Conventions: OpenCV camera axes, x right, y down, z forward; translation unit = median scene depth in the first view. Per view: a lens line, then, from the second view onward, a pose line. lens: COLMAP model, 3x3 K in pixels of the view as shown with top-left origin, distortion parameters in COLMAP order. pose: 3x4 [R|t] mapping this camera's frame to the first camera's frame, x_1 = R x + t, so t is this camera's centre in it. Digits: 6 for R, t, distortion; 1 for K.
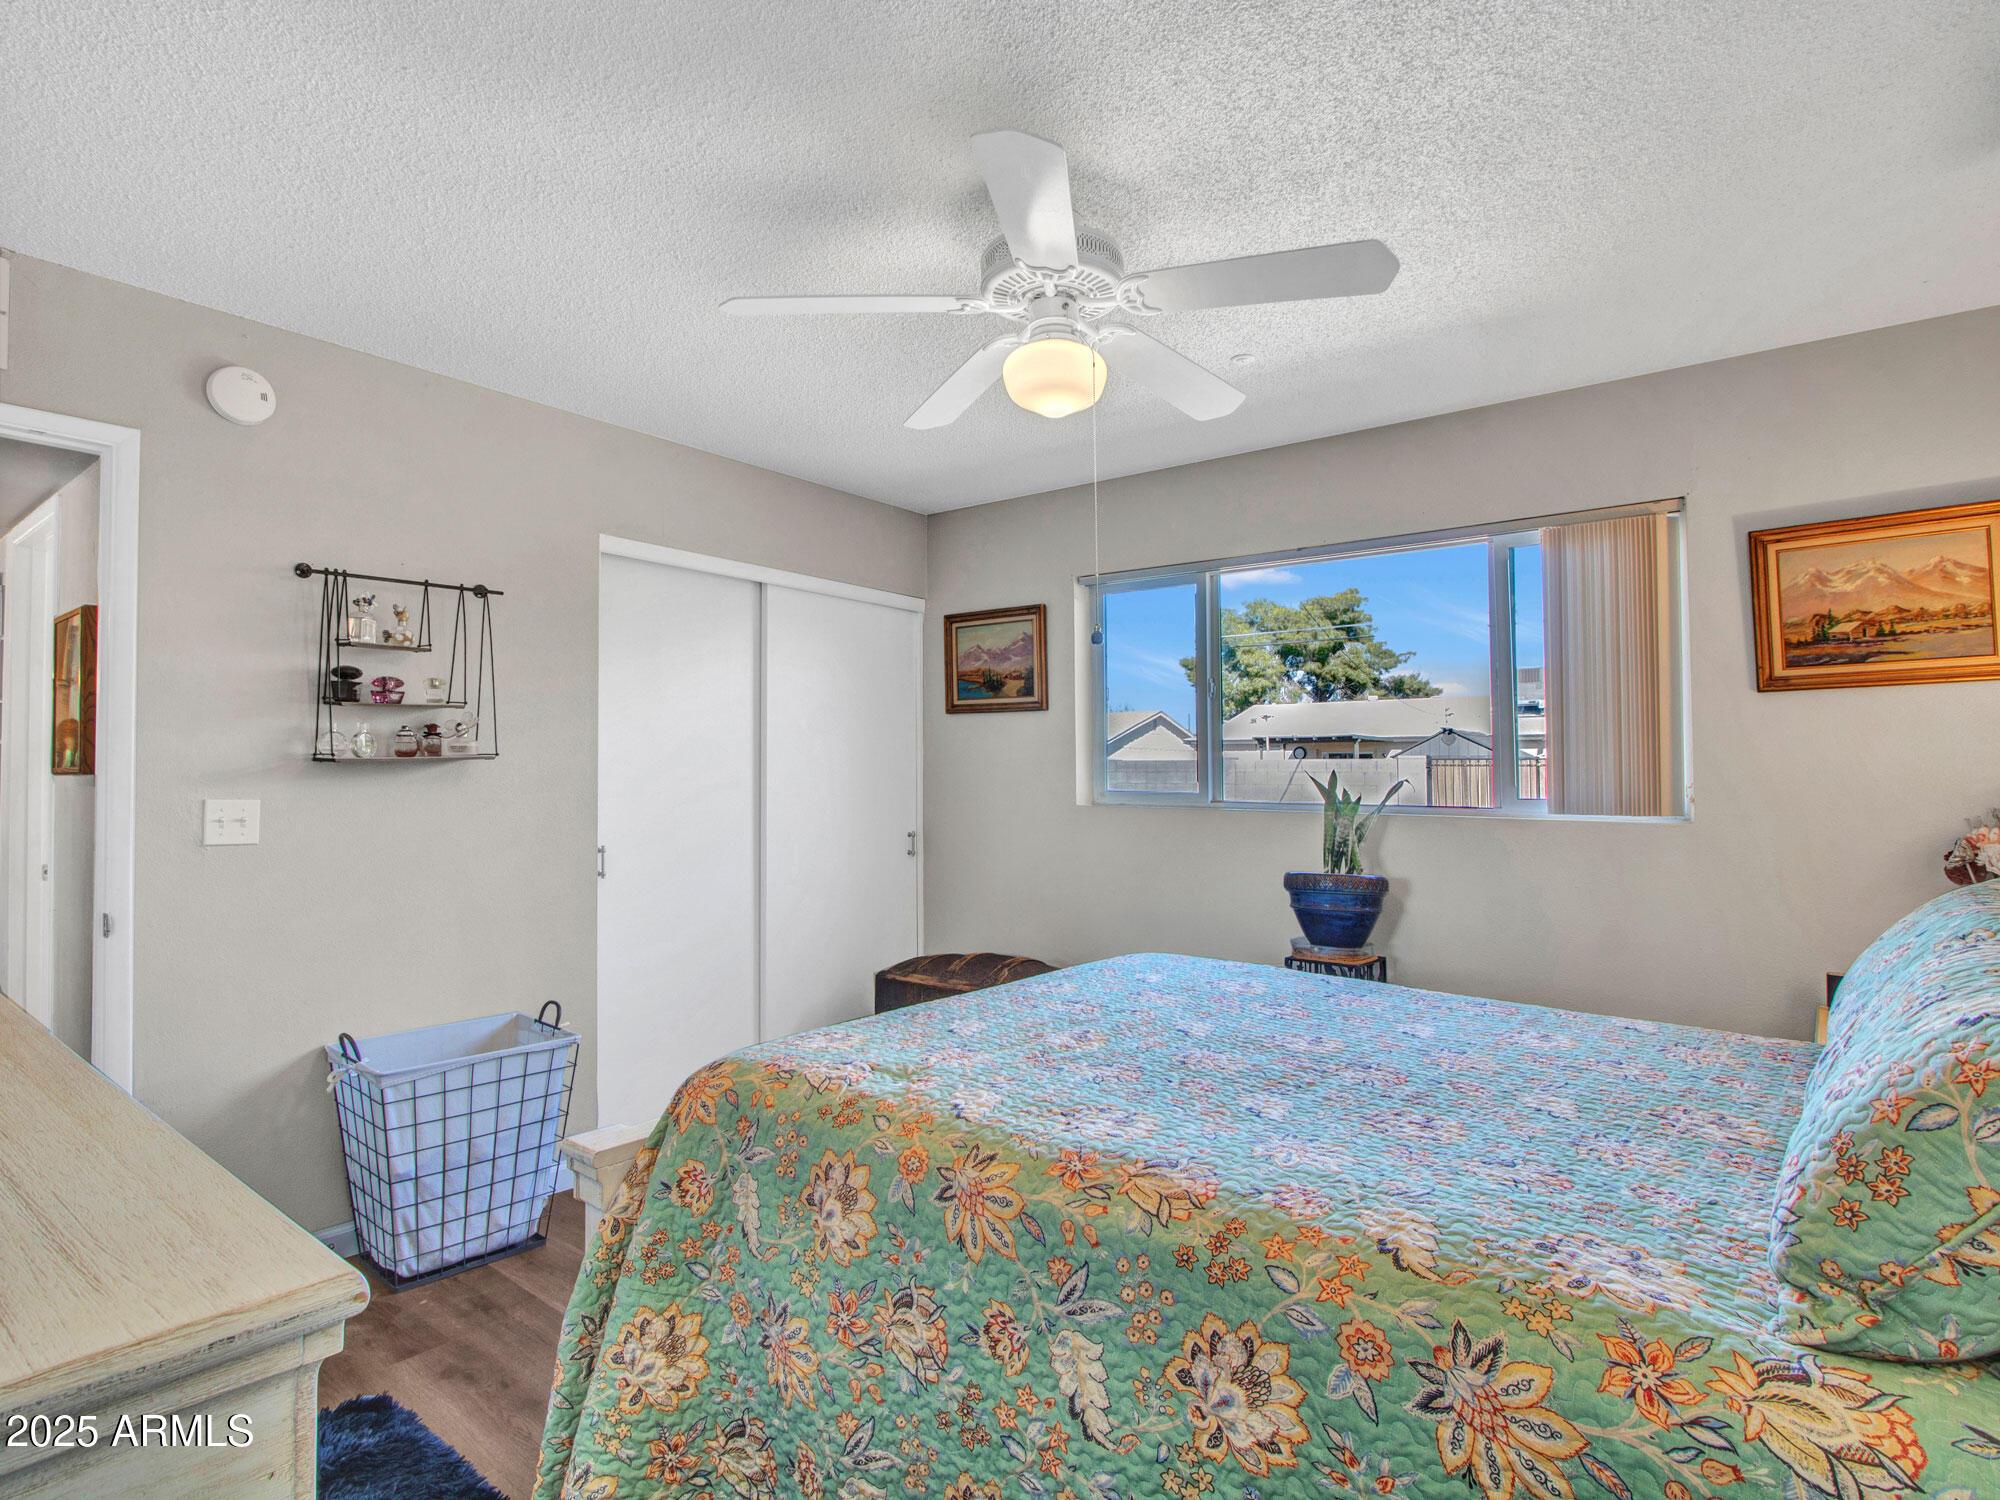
lens RADIAL K [[1076.8, 0, 995.0], [0, 1076.8, 743.7], [0, 0, 1]] dist [-0.014968, 0.001916]
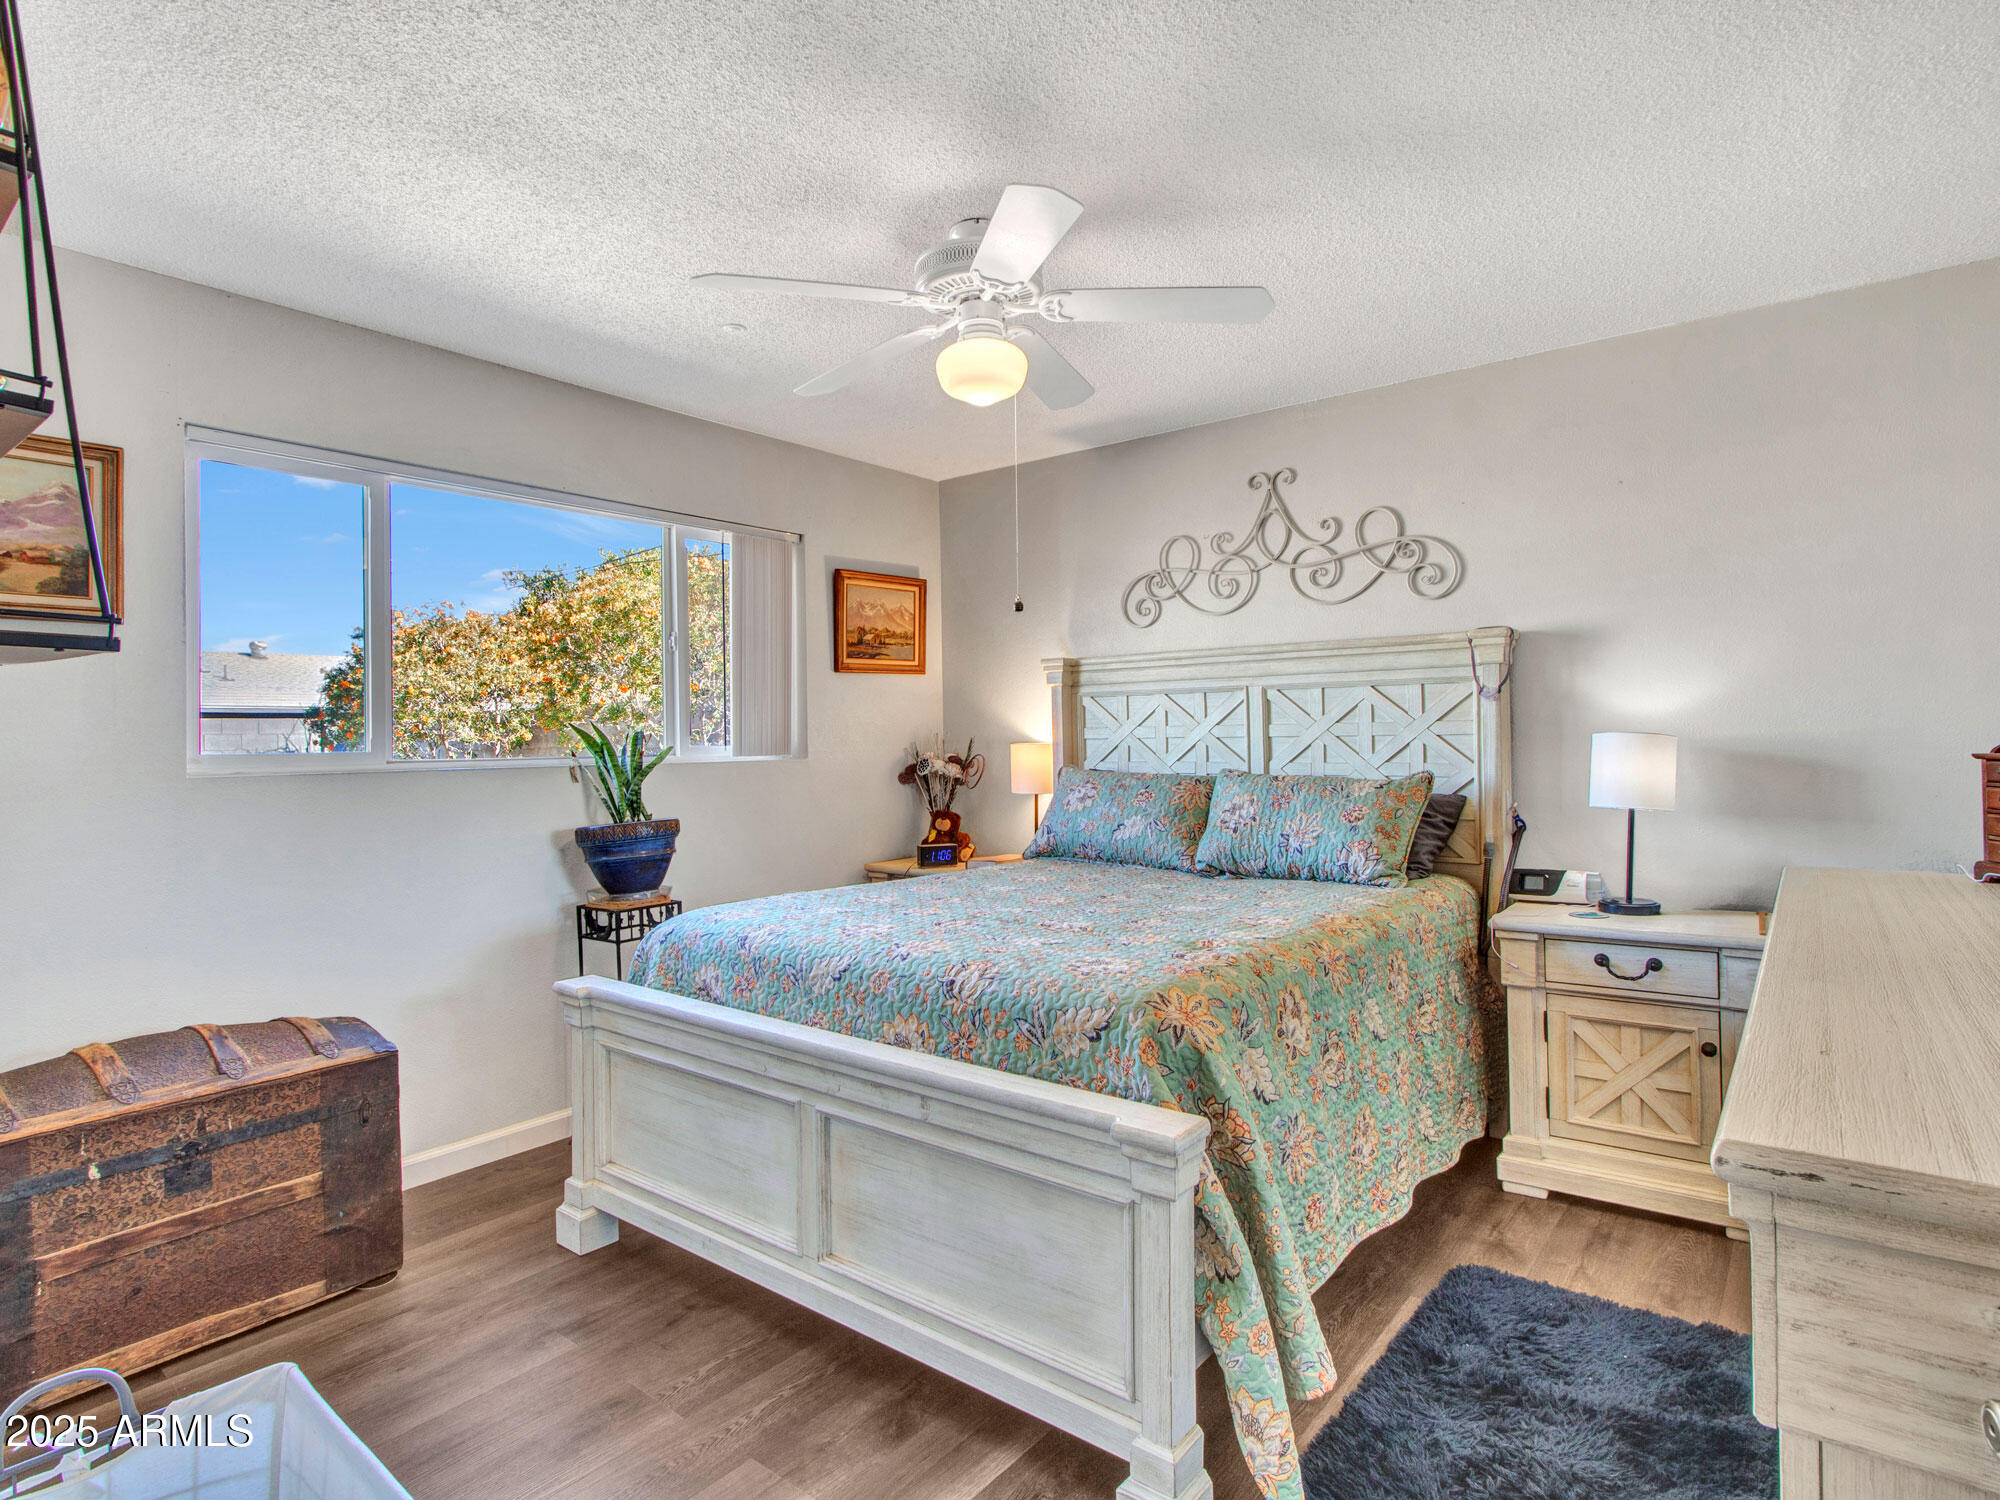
lens RADIAL K [[1076.8, 0, 995.0], [0, 1076.8, 743.7], [0, 0, 1]] dist [-0.014968, 0.001916]
pose [[-0.025107, -0.015791, 0.999560, -0.702381], [-0.015994, 0.999754, 0.015392, 0.023428], [-0.999557, -0.015601, -0.025354, 0.647320]]
